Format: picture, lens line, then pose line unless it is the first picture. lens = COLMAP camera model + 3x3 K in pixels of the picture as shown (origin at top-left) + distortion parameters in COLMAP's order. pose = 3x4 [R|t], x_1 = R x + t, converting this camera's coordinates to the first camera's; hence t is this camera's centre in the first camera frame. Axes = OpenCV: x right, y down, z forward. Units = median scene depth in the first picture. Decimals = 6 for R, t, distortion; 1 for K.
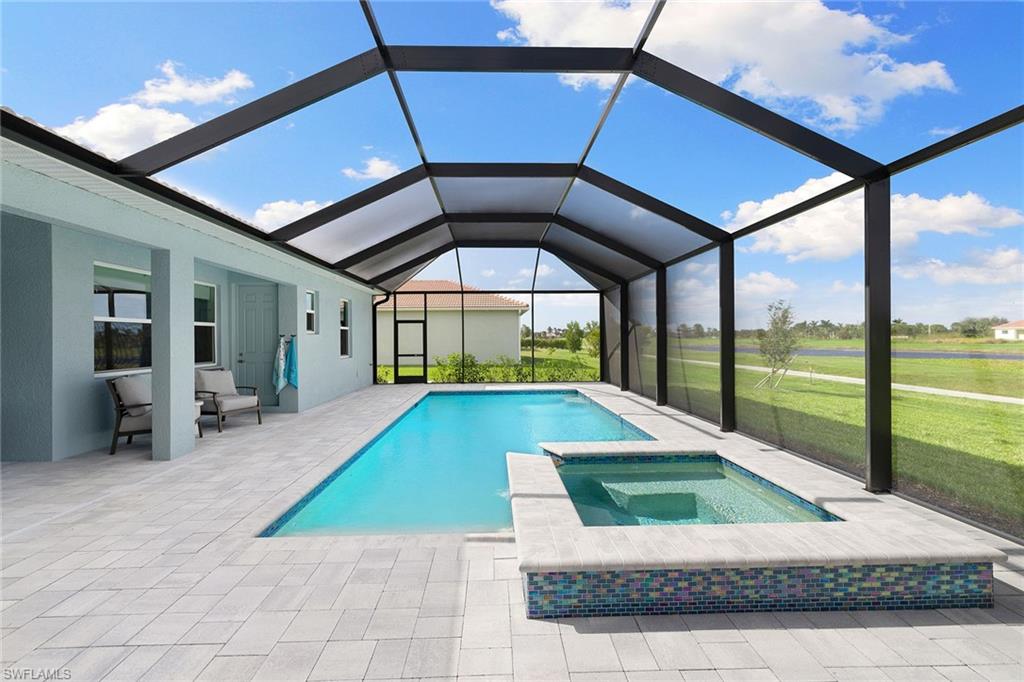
lens RADIAL K [[437.7, 0, 505.9], [0, 437.7, 338.6], [0, 0, 1]] dist [-0.000154, 0.001349]
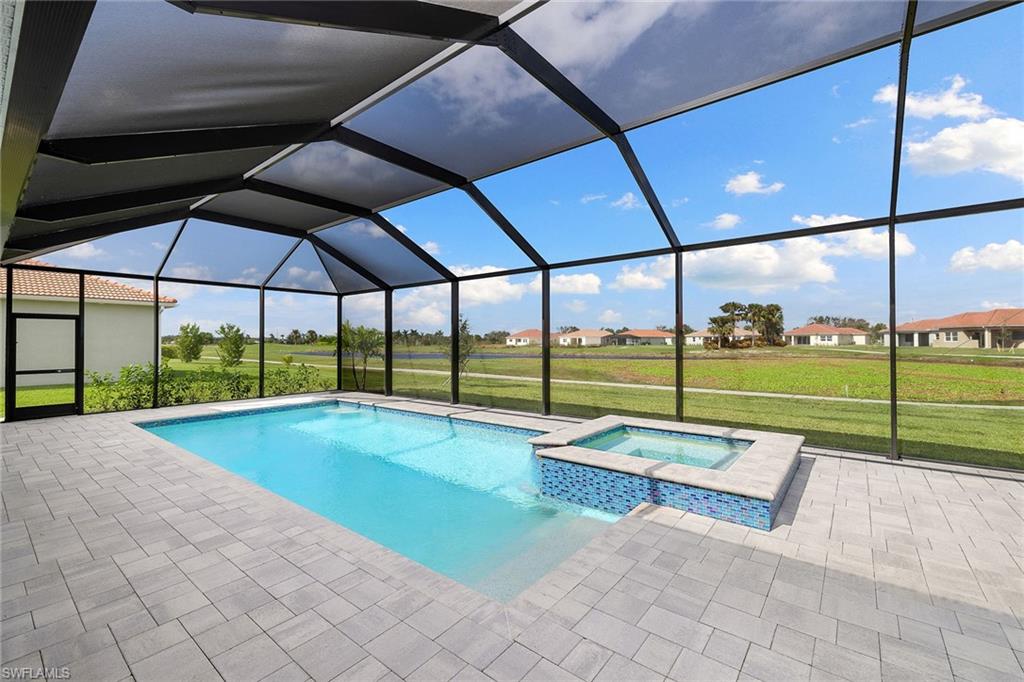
lens RADIAL K [[437.7, 0, 498.9], [0, 437.7, 338.5], [0, 0, 1]] dist [-0.000154, 0.001349]
pose [[0.648243, 0.011787, 0.761342, -0.274498], [-0.001061, 0.999893, -0.014576, 0.000595], [-0.761433, 0.008641, 0.648186, 0.118273]]
